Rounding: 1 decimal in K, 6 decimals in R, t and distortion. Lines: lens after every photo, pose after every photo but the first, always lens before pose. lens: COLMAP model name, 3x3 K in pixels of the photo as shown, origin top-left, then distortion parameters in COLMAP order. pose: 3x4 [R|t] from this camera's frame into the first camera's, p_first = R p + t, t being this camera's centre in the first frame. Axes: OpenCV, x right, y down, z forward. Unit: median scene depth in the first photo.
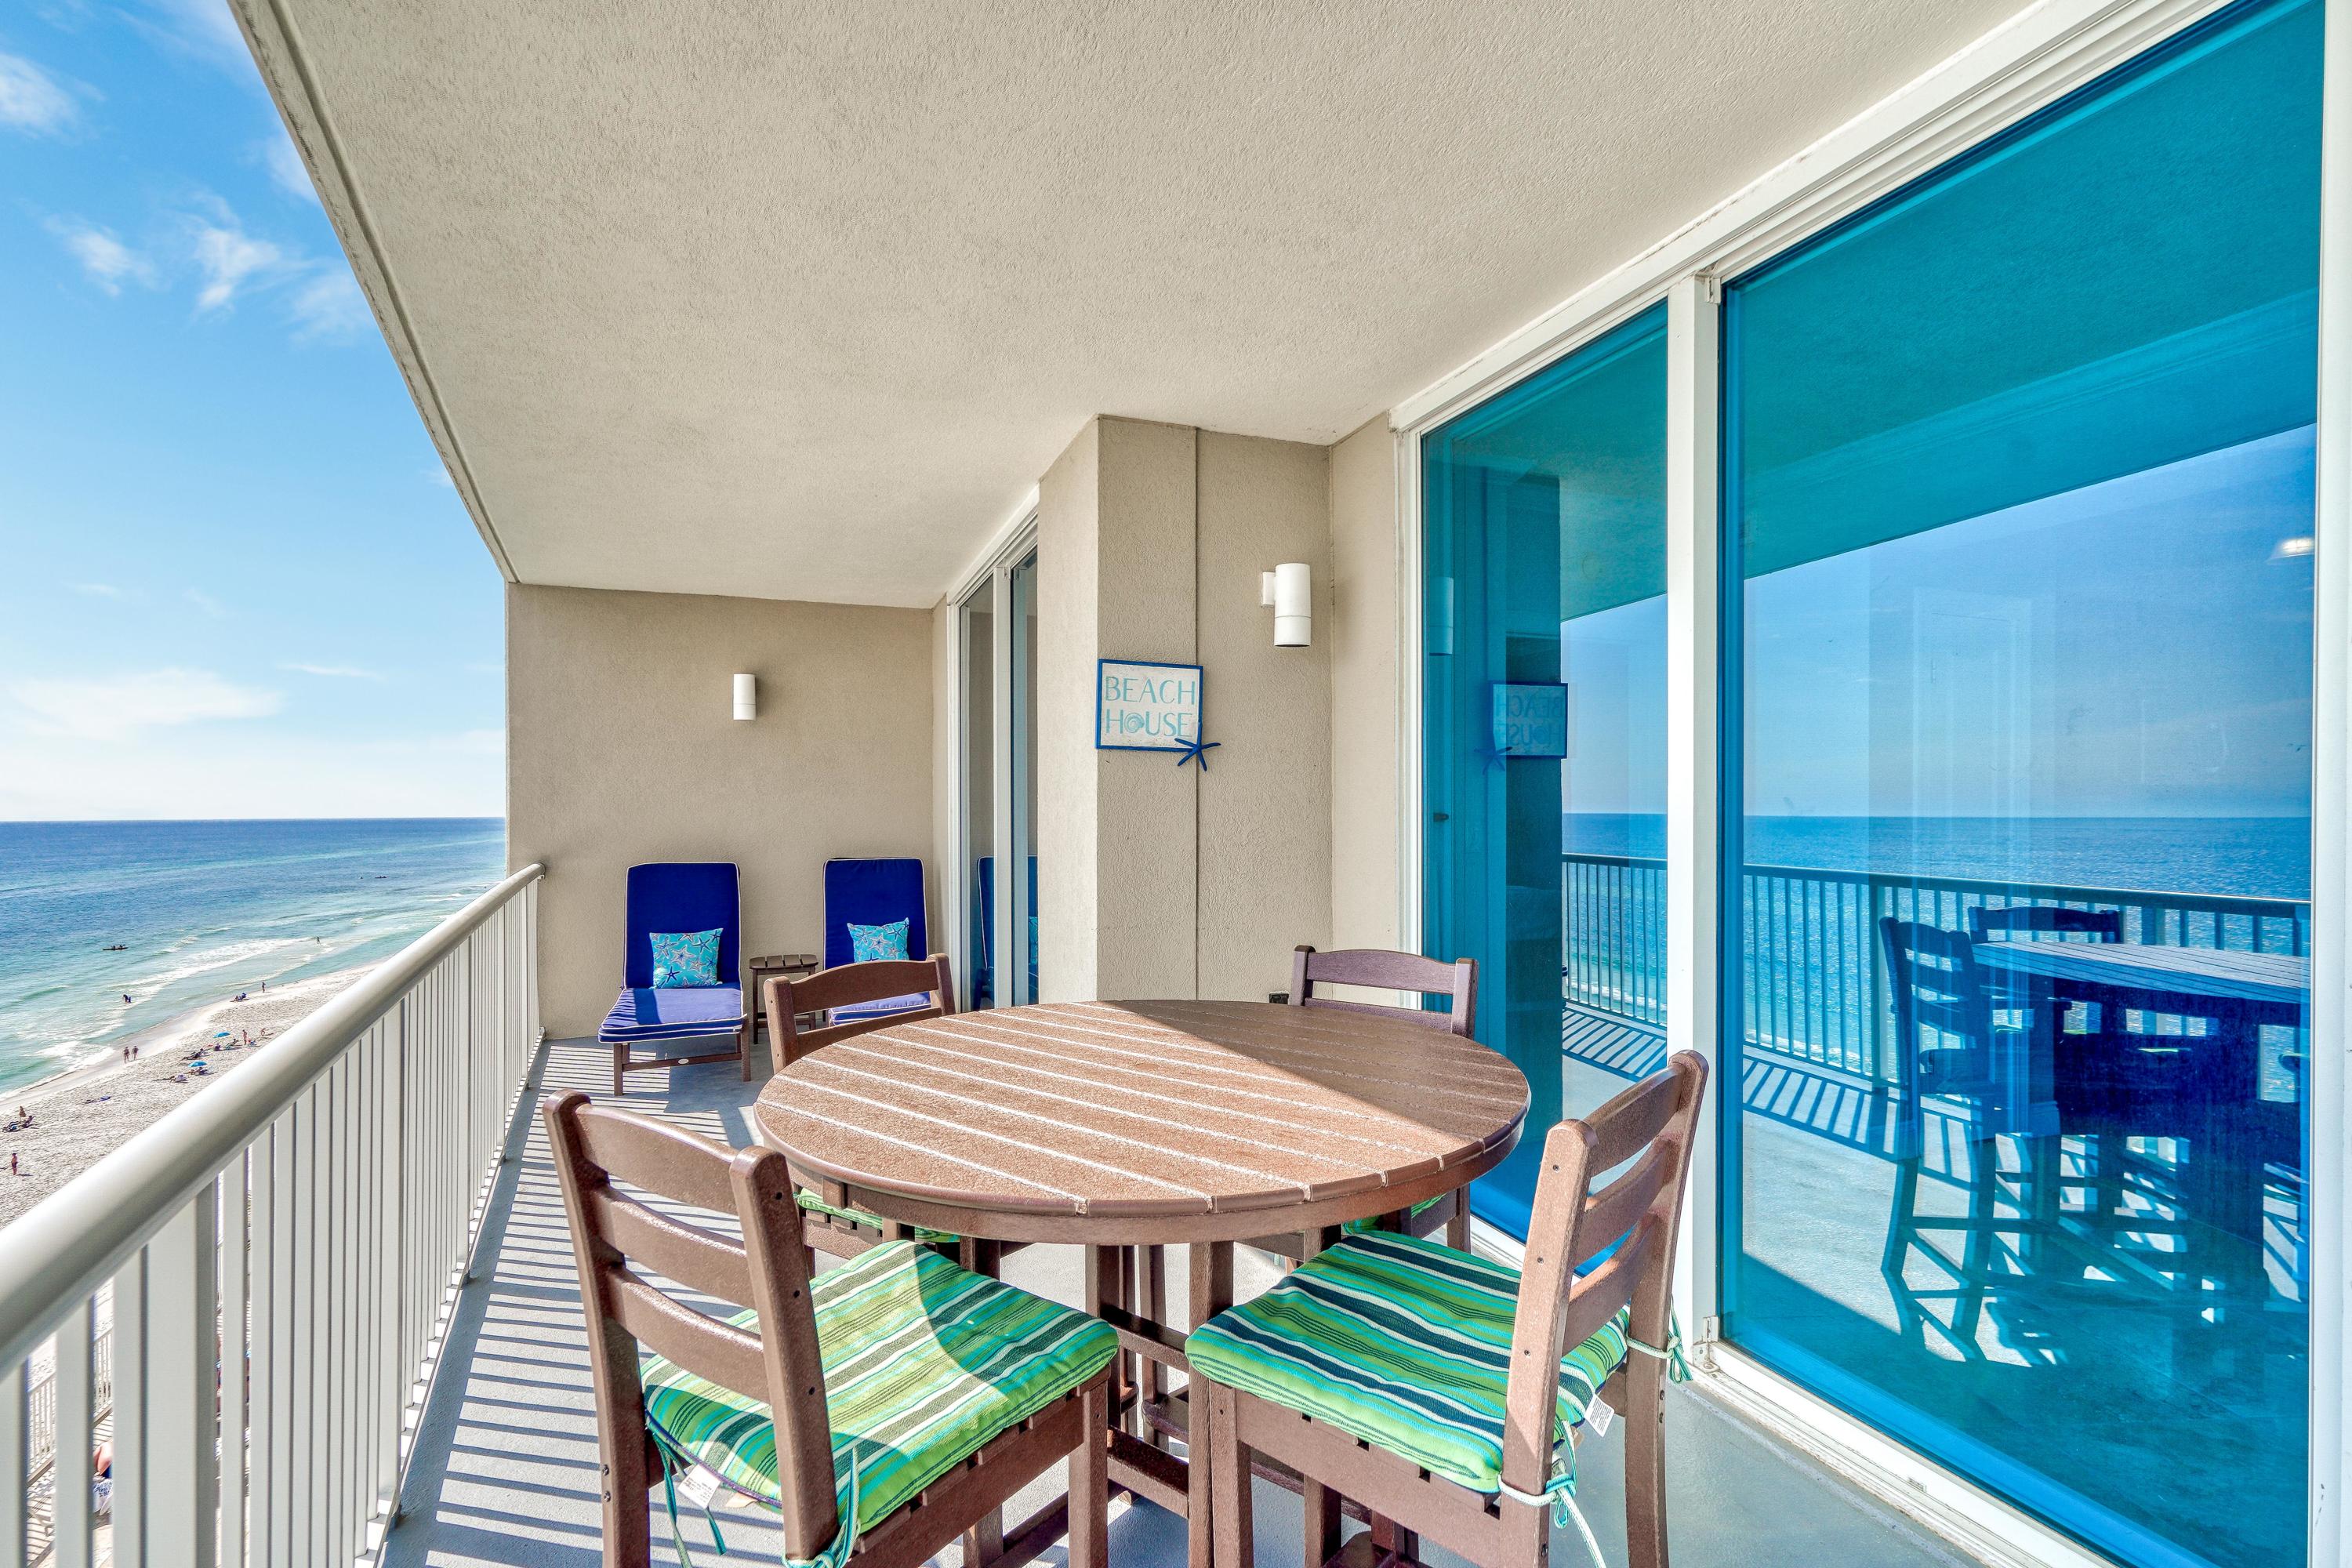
lens RADIAL K [[1081.6, 0, 1180.2], [0, 1081.6, 805.6], [0, 0, 1]] dist [0.000038, 0.000090]
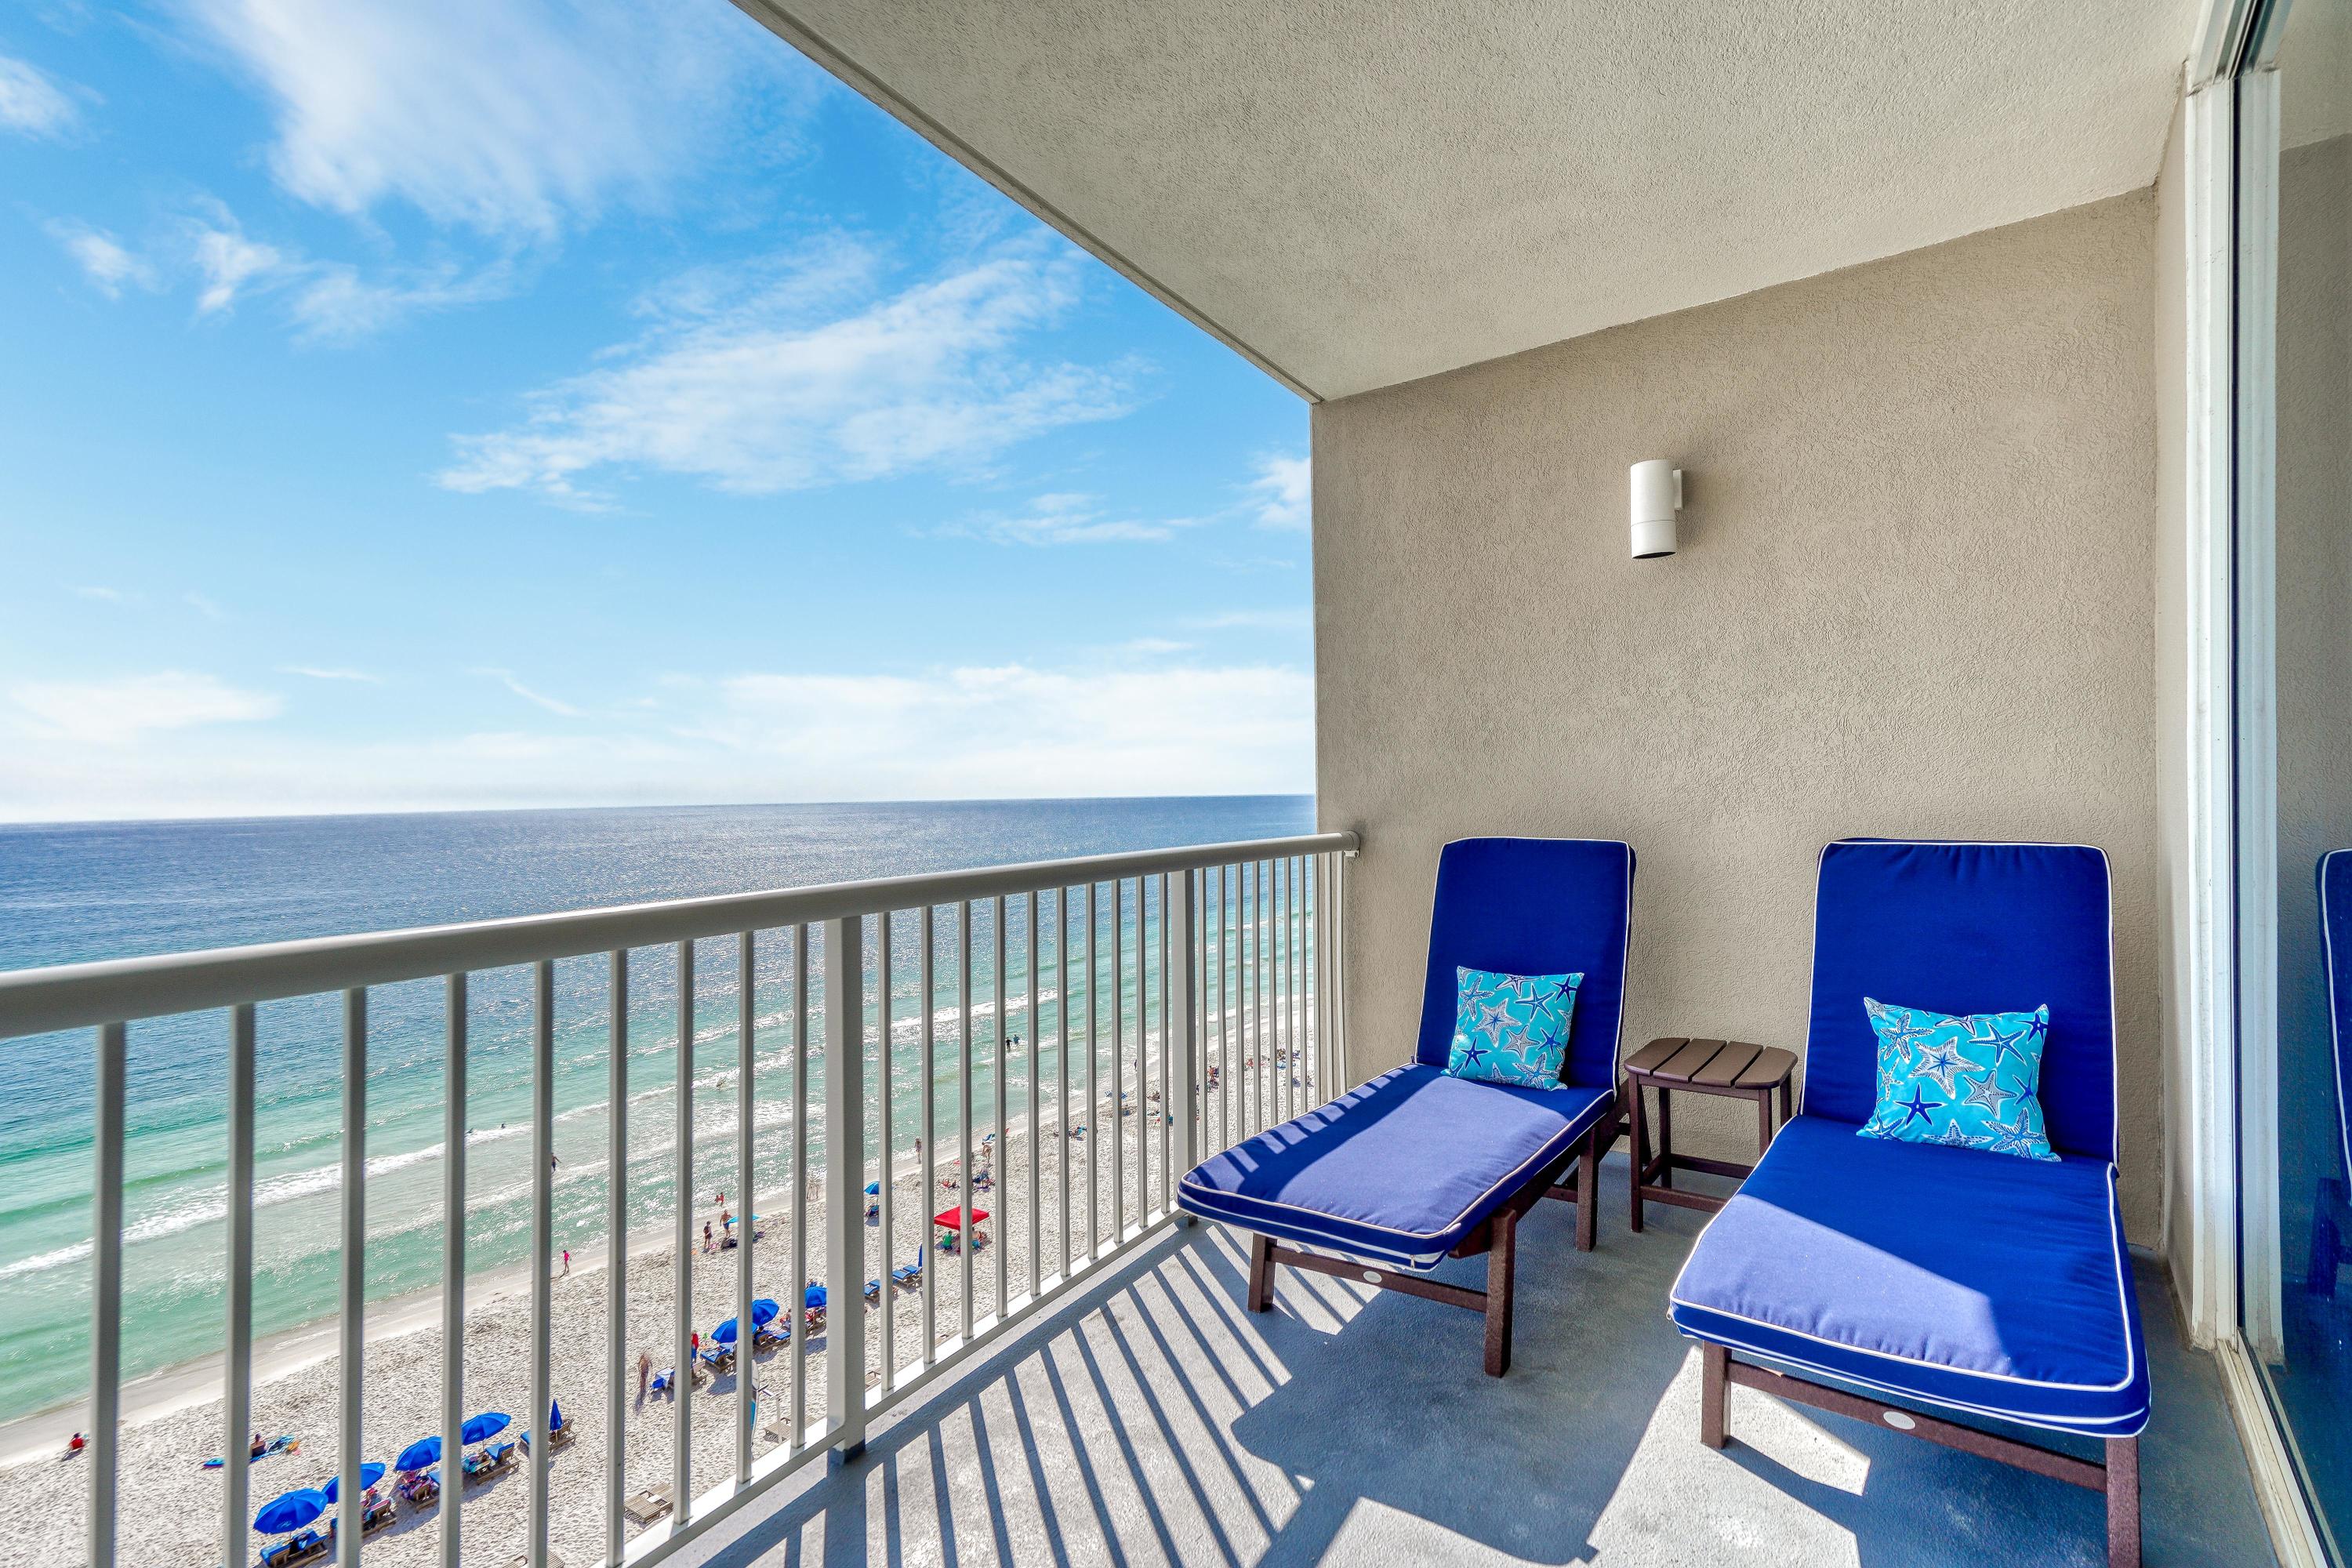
lens RADIAL K [[1081.6, 0, 1180.2], [0, 1081.6, 805.6], [0, 0, 1]] dist [0.000038, 0.000090]
pose [[0.572573, 0.006427, -0.819829, -0.121197], [0.003779, 0.999938, 0.010478, 0.030402], [0.819845, -0.009098, 0.572513, 0.543959]]
